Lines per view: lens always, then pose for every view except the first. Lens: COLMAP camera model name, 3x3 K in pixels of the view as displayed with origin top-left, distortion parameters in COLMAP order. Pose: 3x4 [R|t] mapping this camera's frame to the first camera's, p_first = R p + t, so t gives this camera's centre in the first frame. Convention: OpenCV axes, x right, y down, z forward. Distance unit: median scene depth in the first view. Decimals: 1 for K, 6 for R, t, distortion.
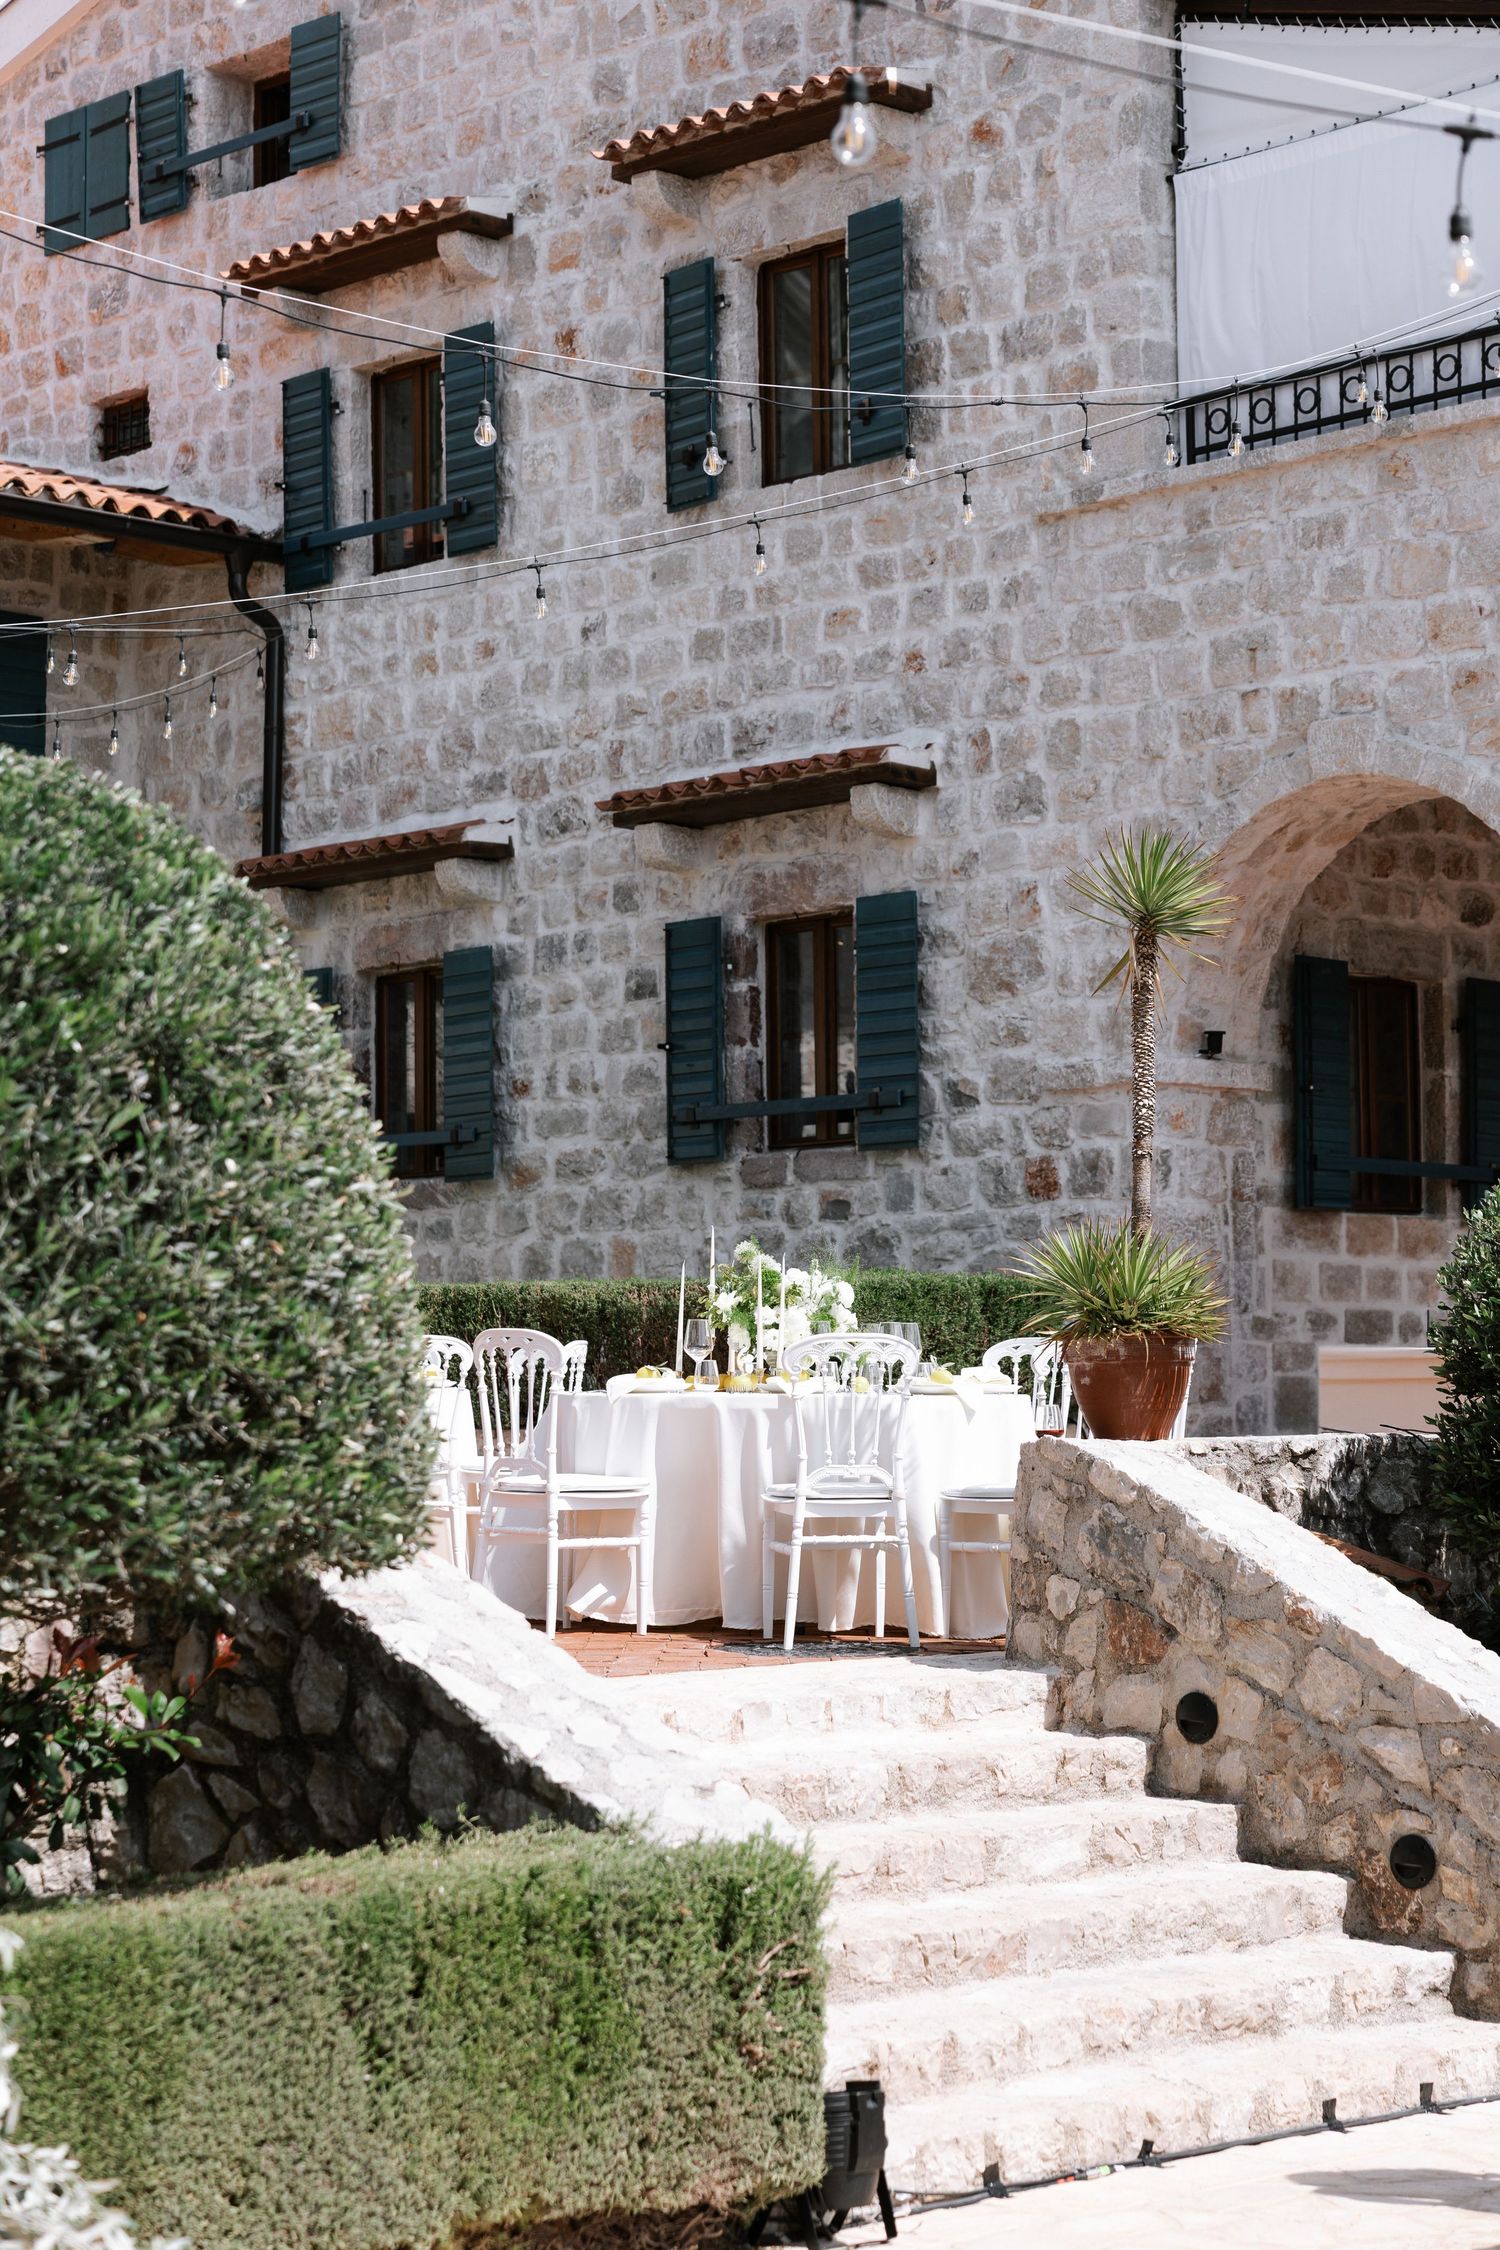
lens RADIAL K [[4412.3, 0, 762.8], [0, 4412.3, 1080.7], [0, 0, 1]] dist [0.026213, 0.000000]
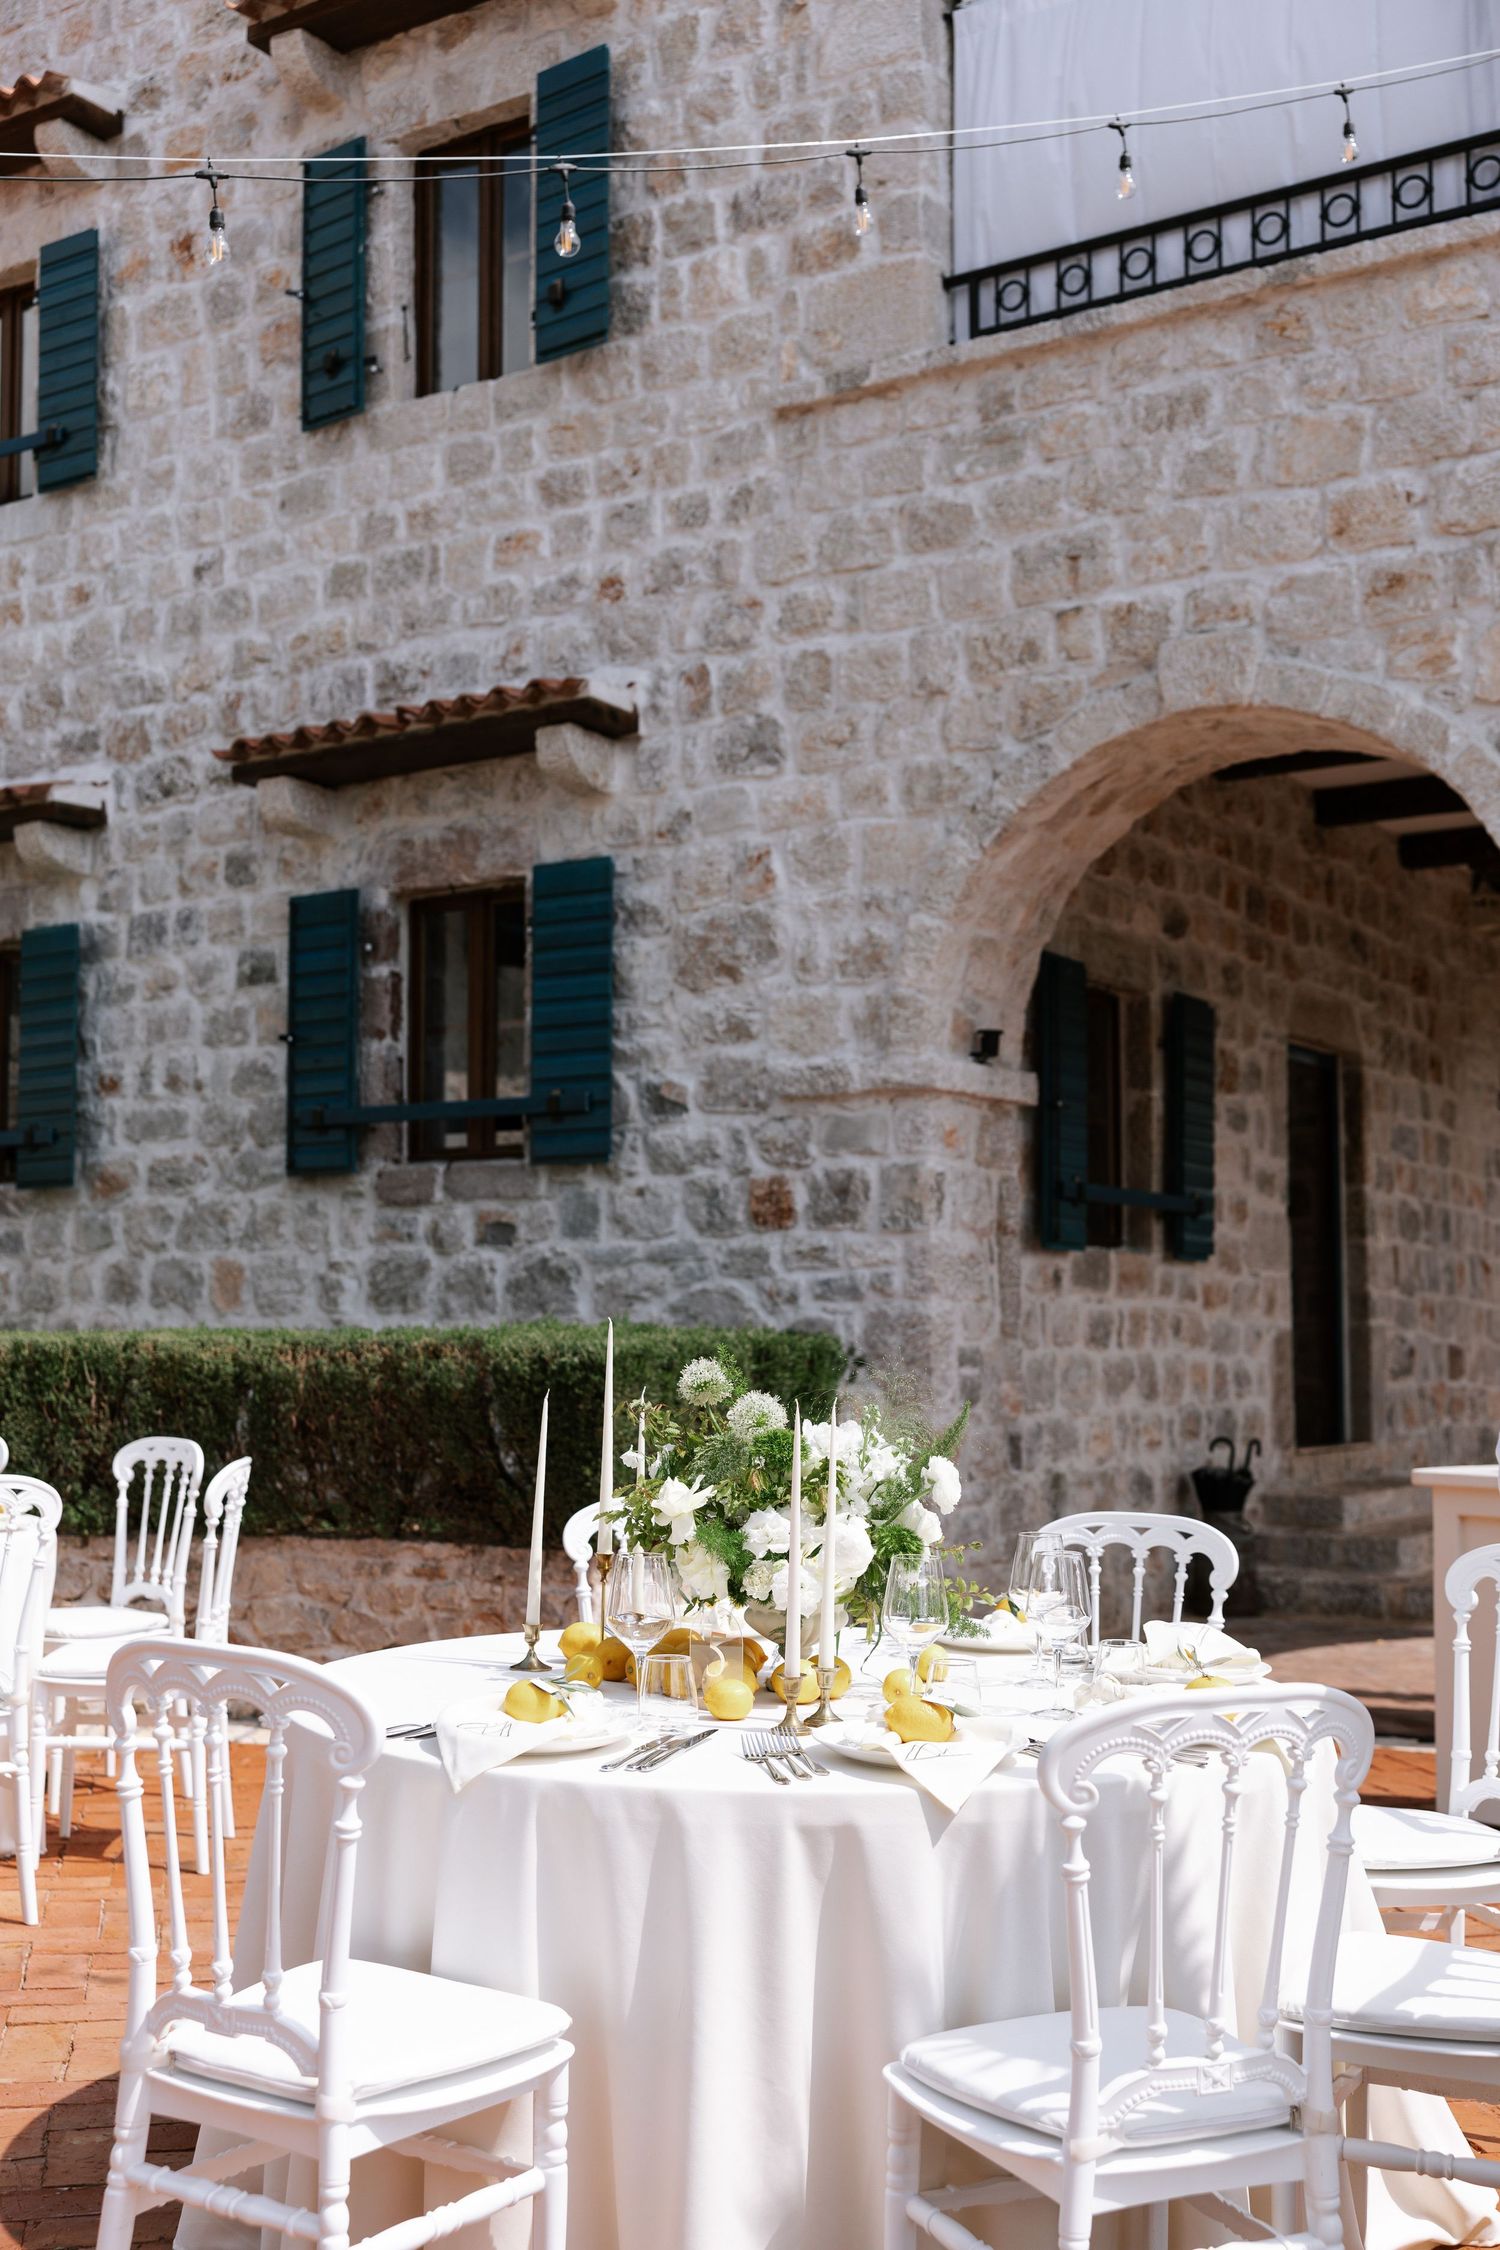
lens RADIAL K [[2511.0, 0, 764.6], [0, 2511.0, 1129.8], [0, 0, 1]] dist [0.001200, 0.000000]
pose [[0.975547, 0.025139, 0.218349, -0.040569], [-0.025410, 0.999676, -0.001567, 0.009059], [-0.218317, -0.004020, 0.975870, 0.536891]]
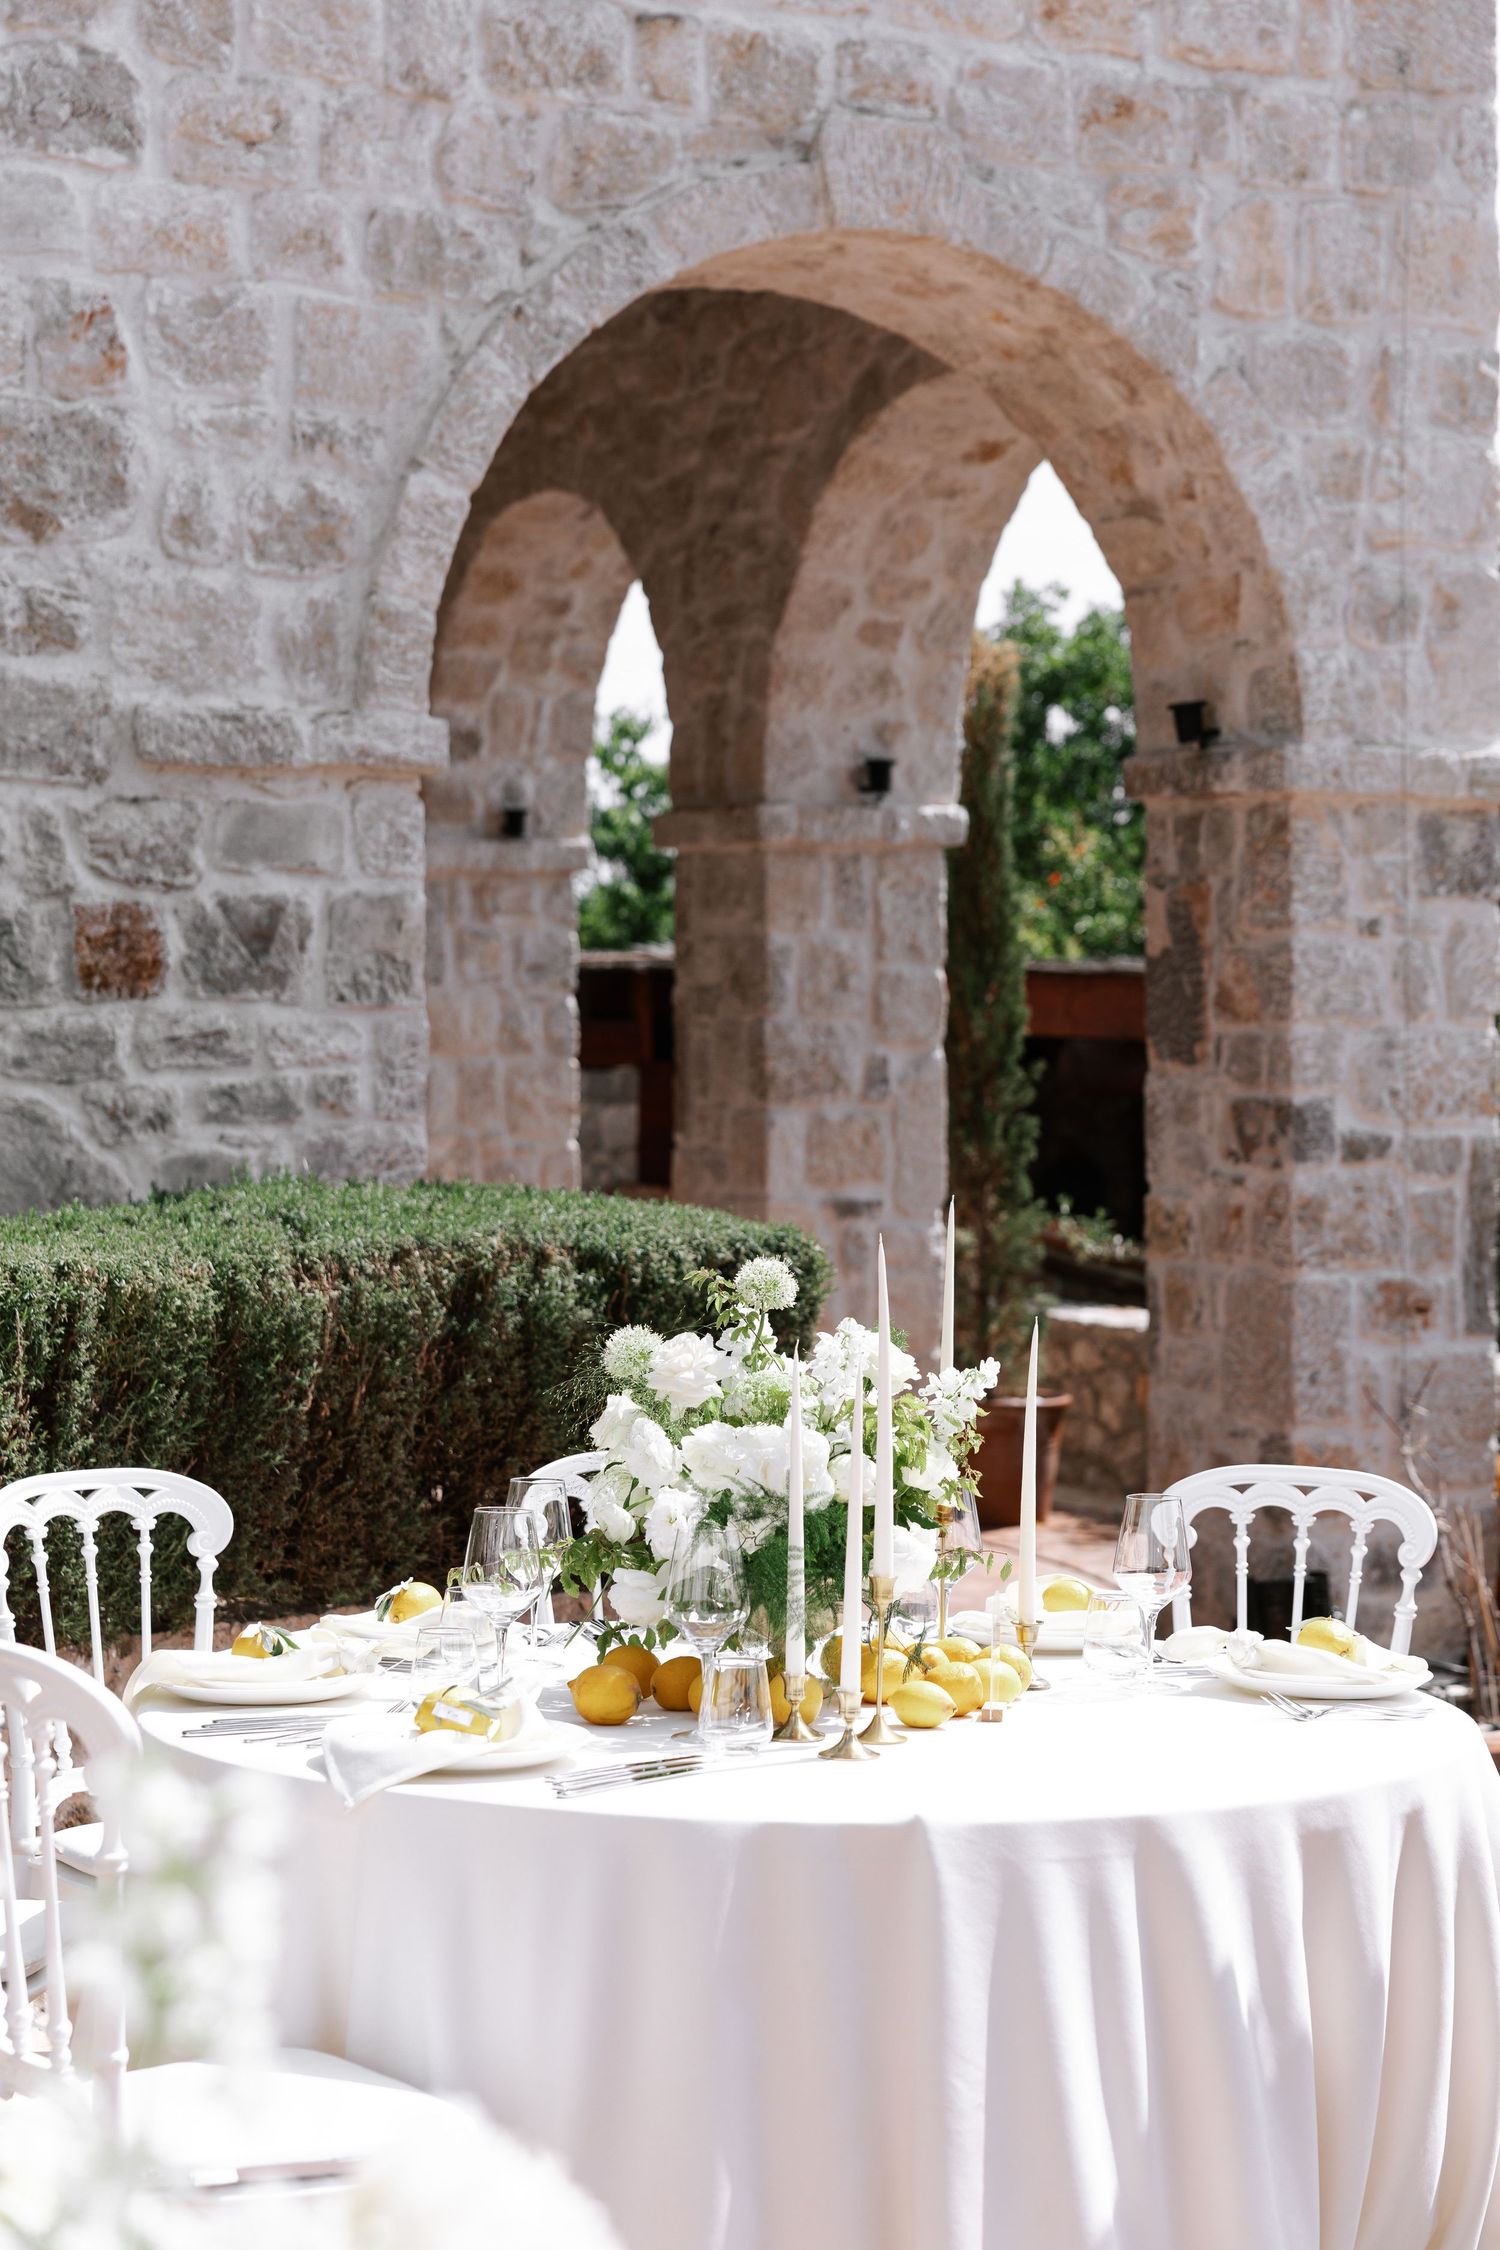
lens RADIAL K [[4412.3, 0, 940.8], [0, 4412.3, 1167.8], [0, 0, 1]] dist [0.026213, 0.000000]
pose [[0.291222, -0.022040, 0.956401, -0.350900], [-0.078868, 0.995778, 0.046963, 0.016116], [-0.953399, -0.089106, 0.288255, 0.775527]]
